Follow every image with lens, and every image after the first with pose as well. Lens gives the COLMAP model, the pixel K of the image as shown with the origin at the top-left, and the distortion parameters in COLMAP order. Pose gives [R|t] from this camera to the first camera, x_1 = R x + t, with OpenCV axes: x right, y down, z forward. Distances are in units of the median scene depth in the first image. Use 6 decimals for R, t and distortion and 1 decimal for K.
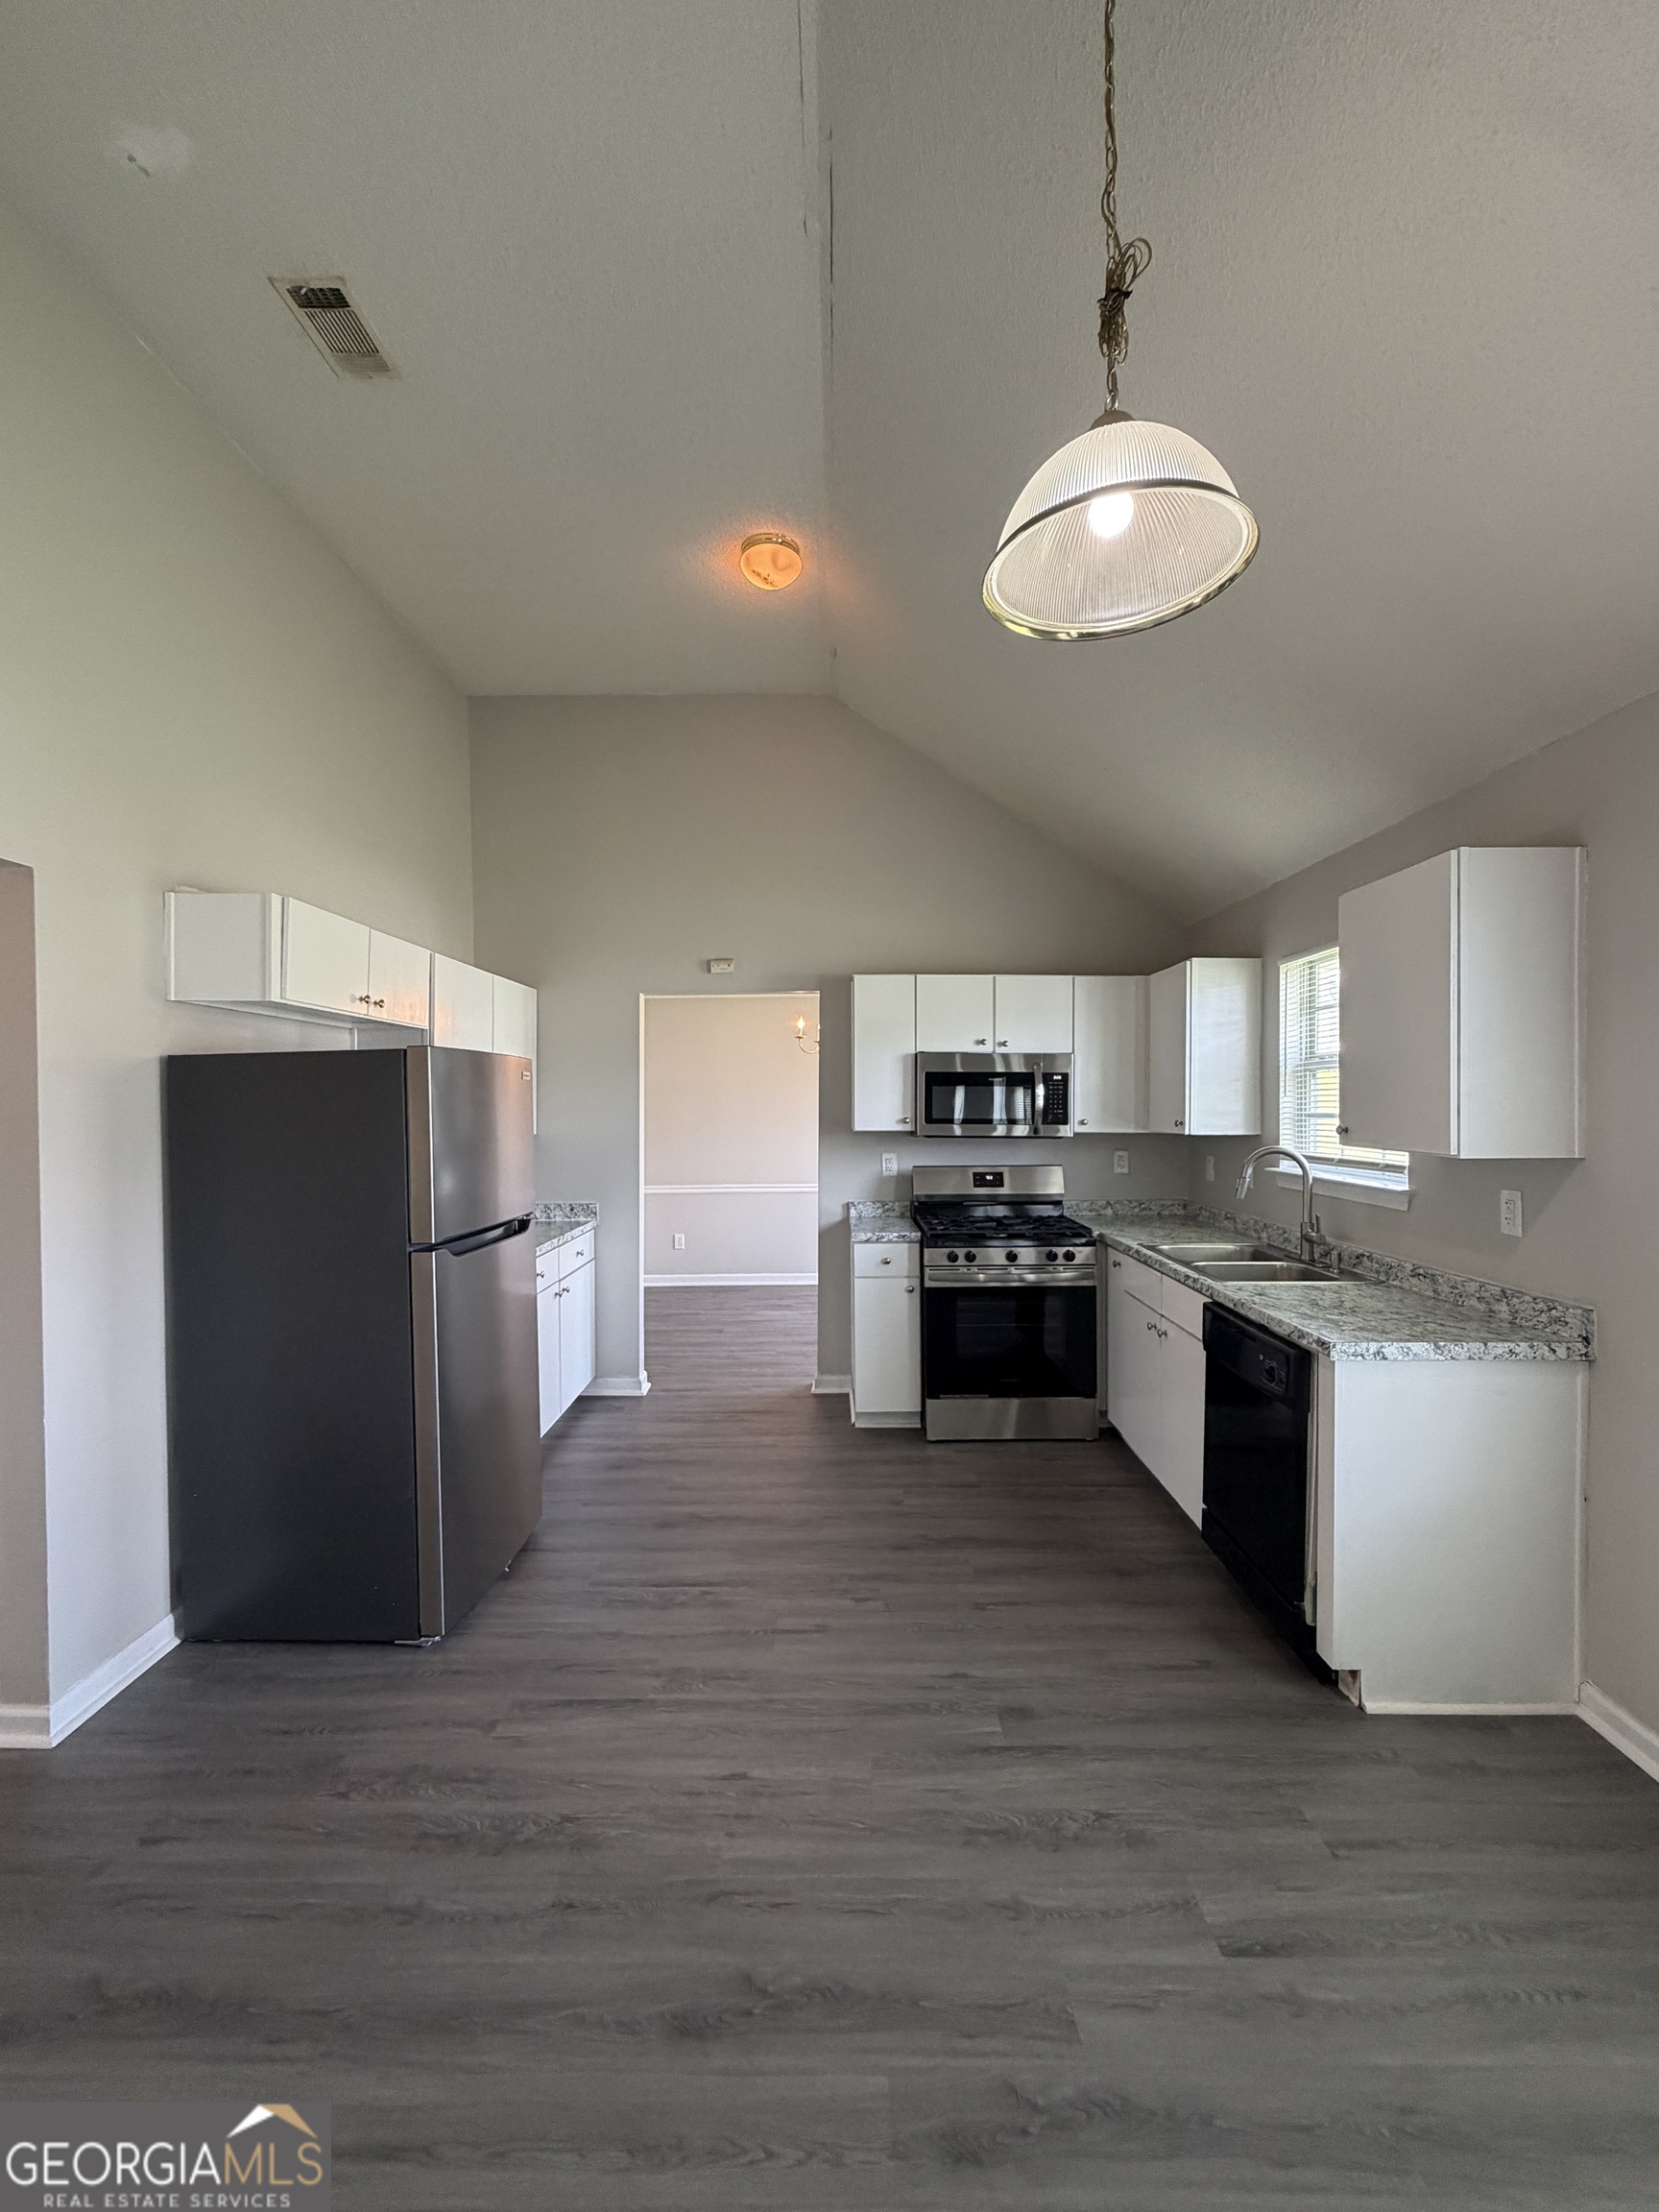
lens RADIAL K [[931.5, 0, 830.0], [0, 931.5, 1103.7], [0, 0, 1]] dist [-0.000189, -0.000464]
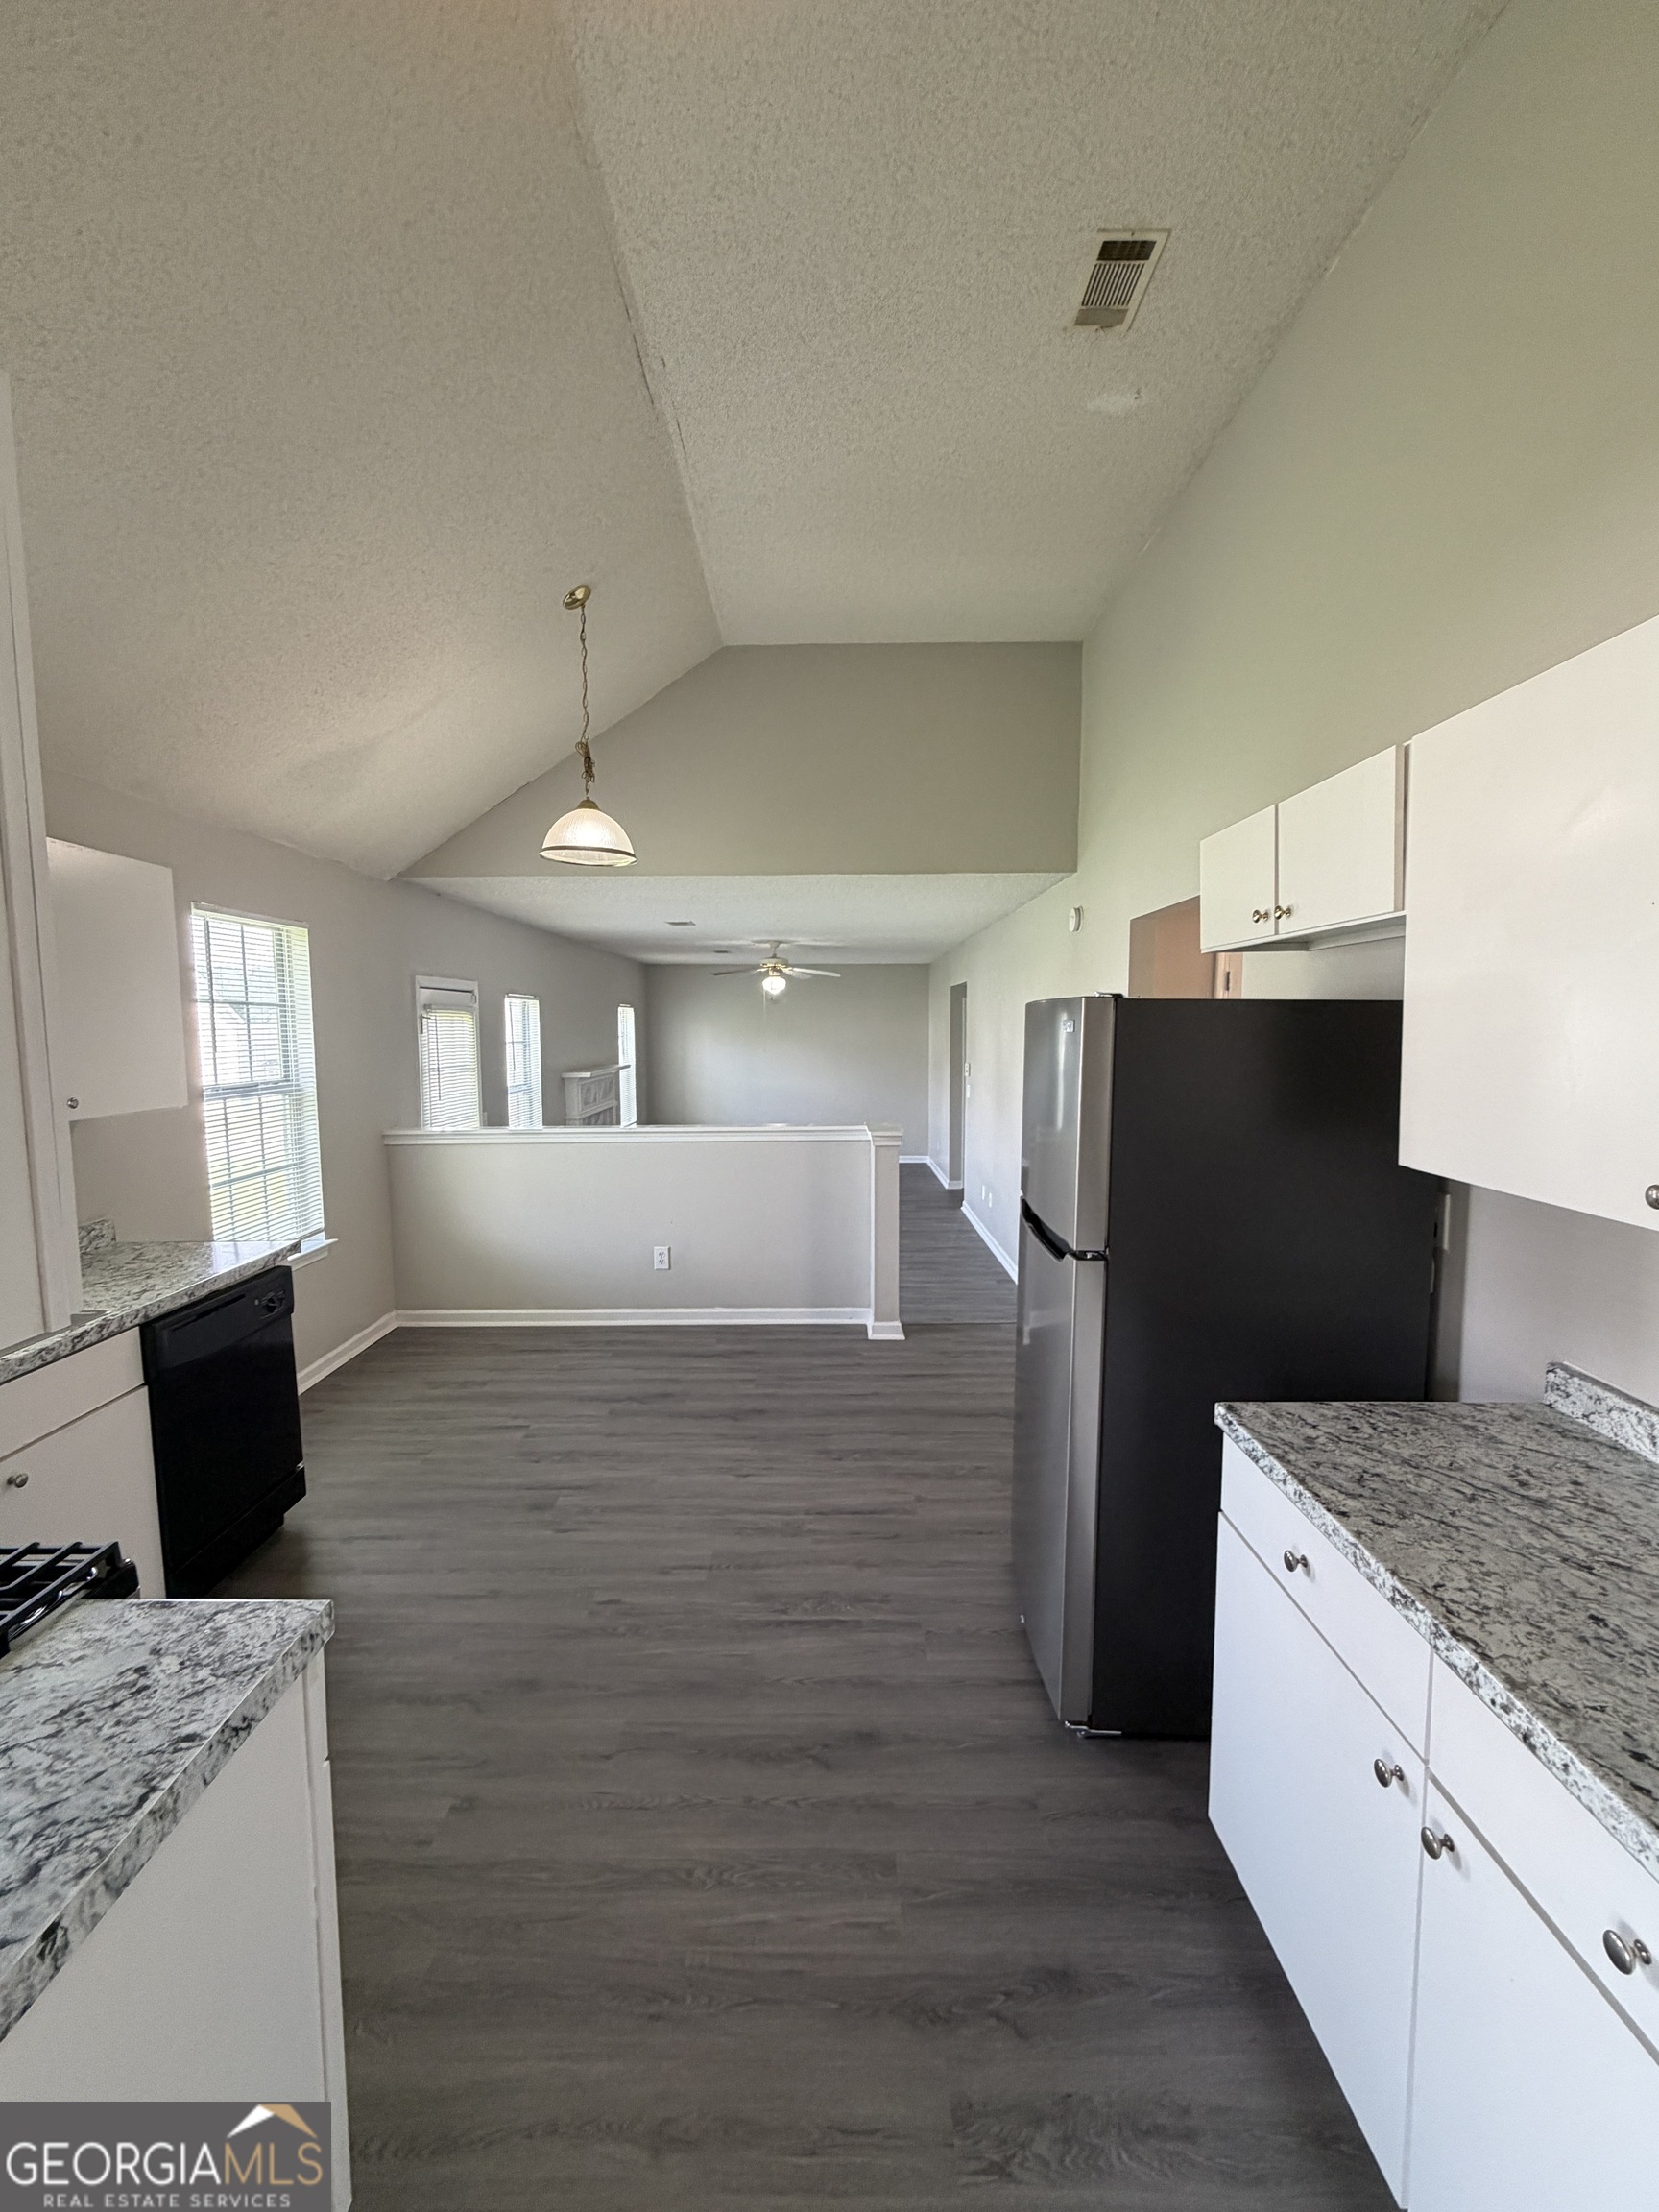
lens RADIAL K [[931.5, 0, 830.0], [0, 931.5, 1103.7], [0, 0, 1]] dist [-0.000189, -0.000464]
pose [[-0.999866, 0.012425, -0.010694, -0.215004], [0.011442, 0.996097, 0.087521, -0.050621], [0.011739, 0.087387, -0.996105, 2.273683]]
